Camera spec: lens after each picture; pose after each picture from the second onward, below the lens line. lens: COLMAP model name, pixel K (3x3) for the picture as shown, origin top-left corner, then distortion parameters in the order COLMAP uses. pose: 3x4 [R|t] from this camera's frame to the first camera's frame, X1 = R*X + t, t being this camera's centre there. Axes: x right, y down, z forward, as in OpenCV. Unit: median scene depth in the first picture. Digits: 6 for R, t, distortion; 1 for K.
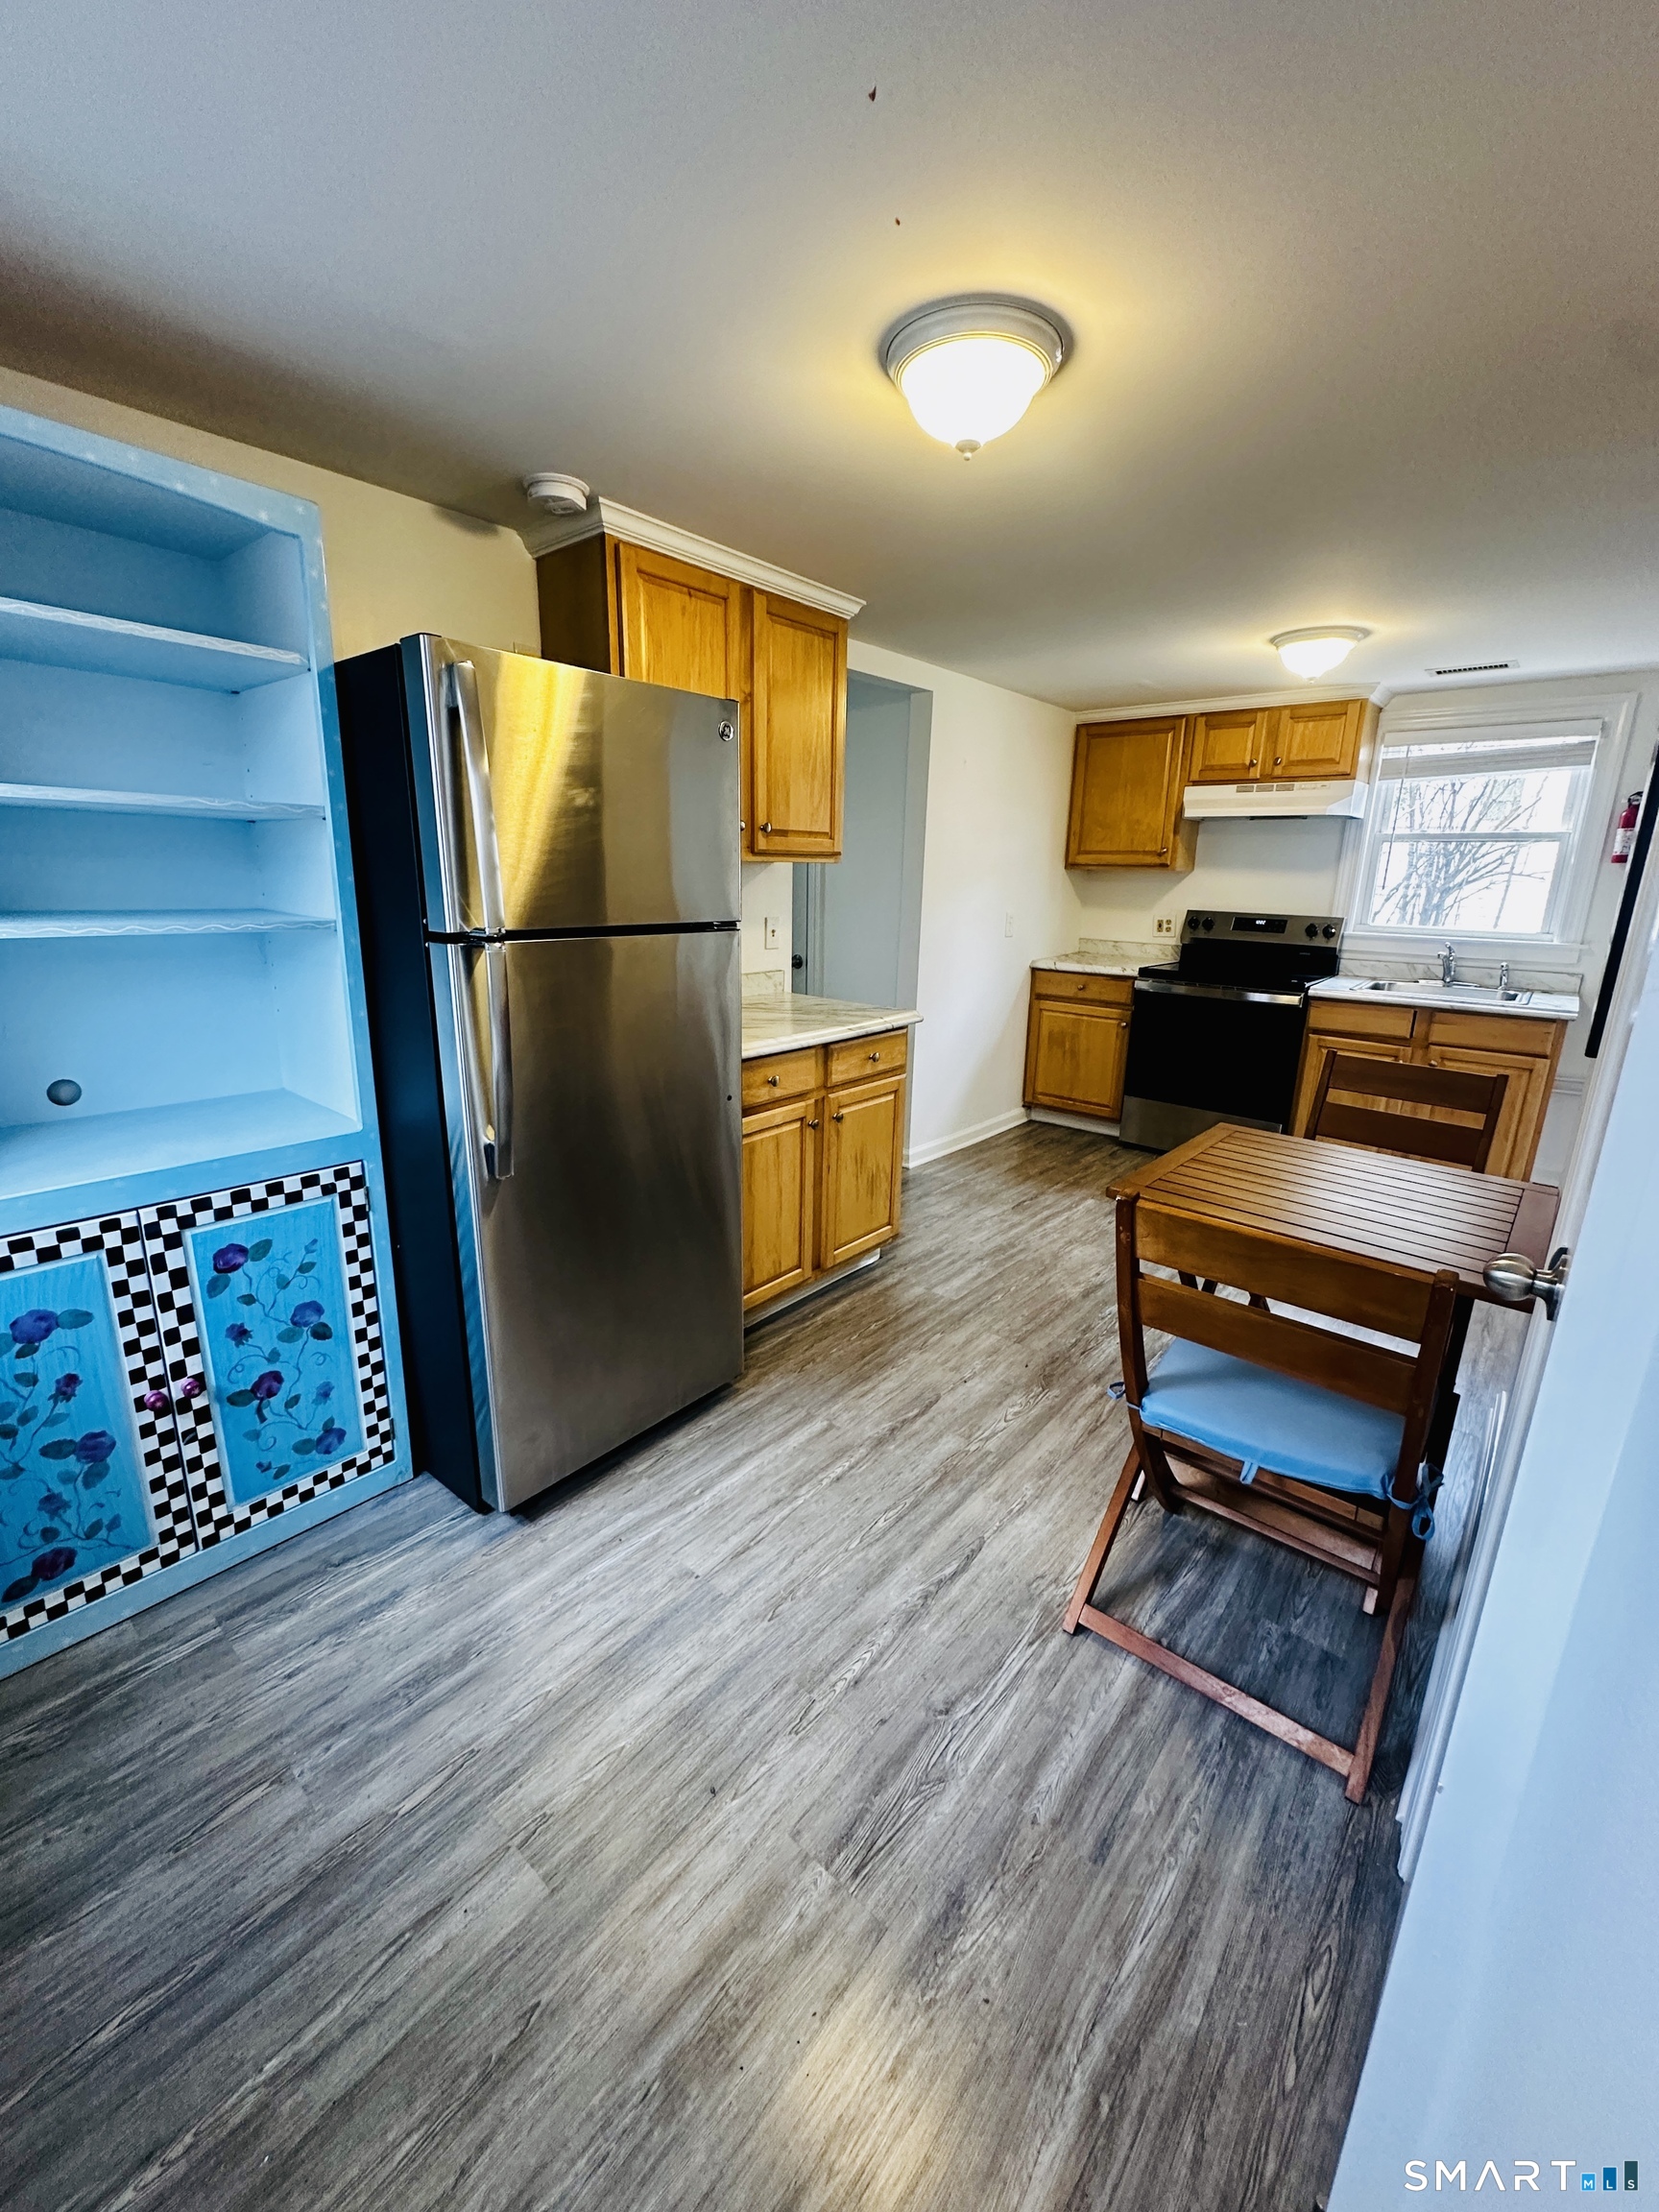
lens RADIAL K [[883.4, 0, 835.5], [0, 883.4, 1105.1], [0, 0, 1]] dist [-0.002772, 0.000670]
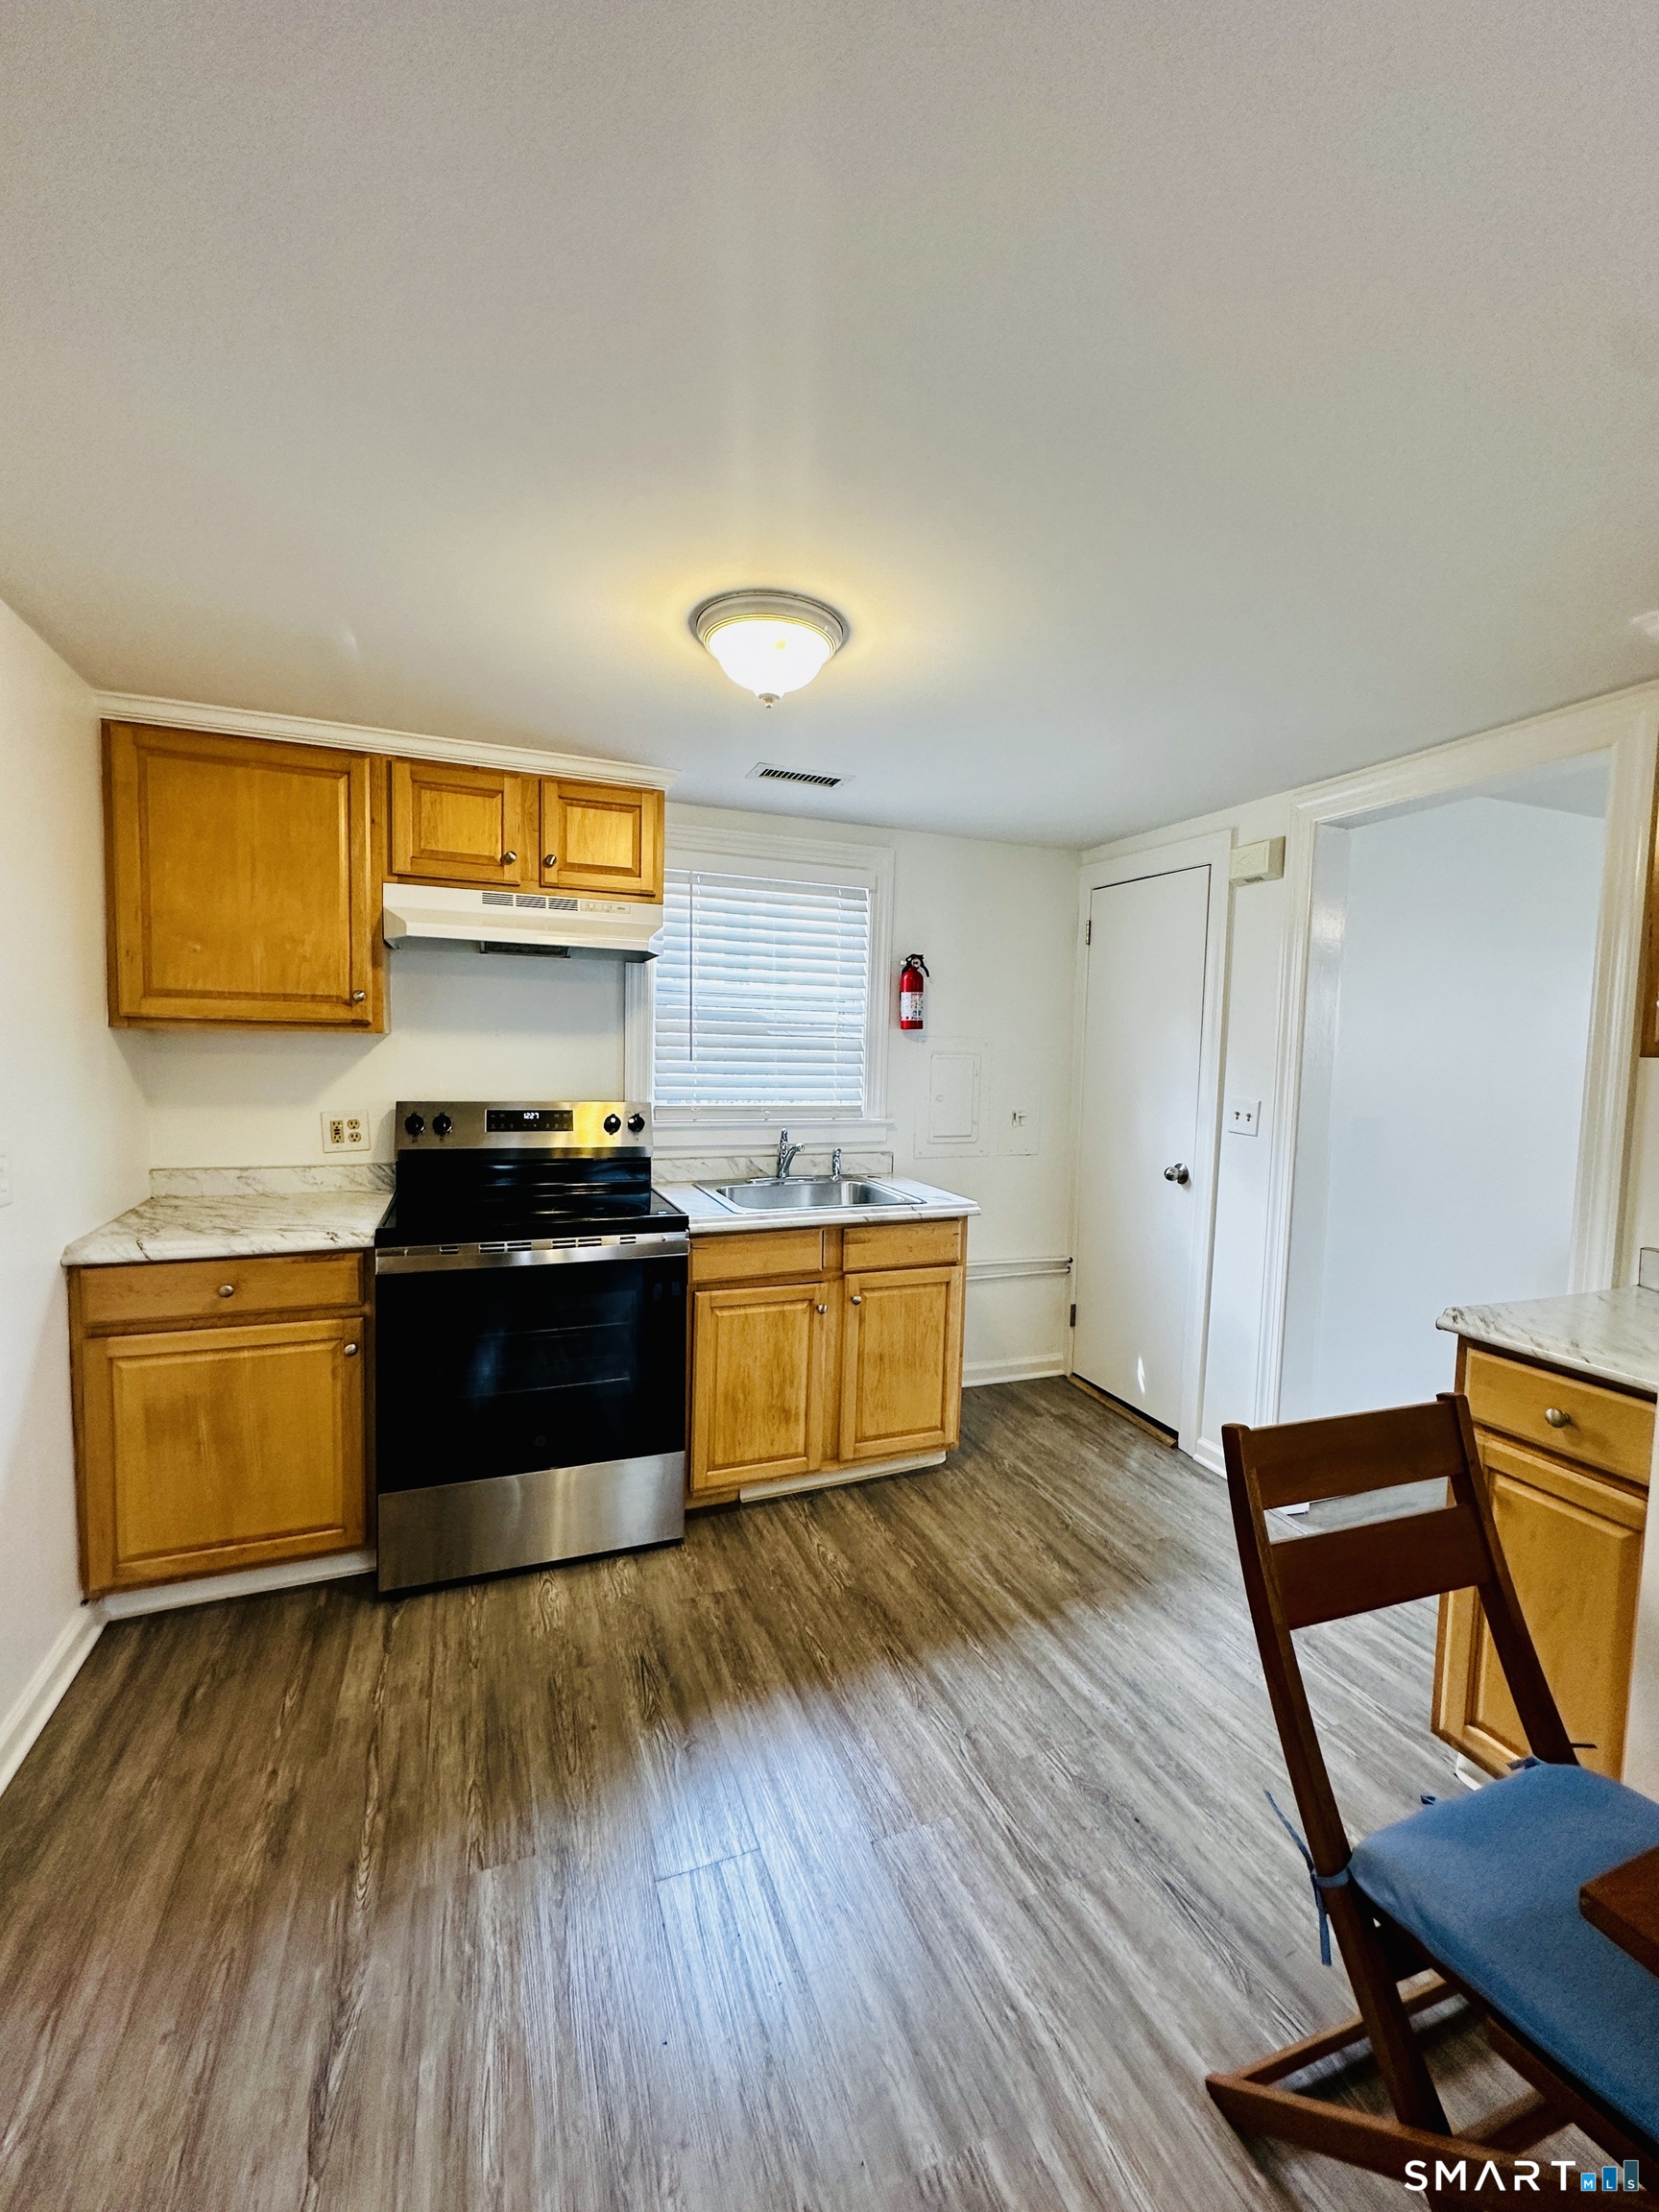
lens RADIAL K [[883.4, 0, 834.2], [0, 883.4, 1107.1], [0, 0, 1]] dist [-0.002772, 0.000670]
pose [[0.470494, -0.067700, 0.879802, 0.047757], [0.217031, 0.975303, -0.041014, -0.165863], [-0.855297, 0.210241, 0.473567, 0.614989]]
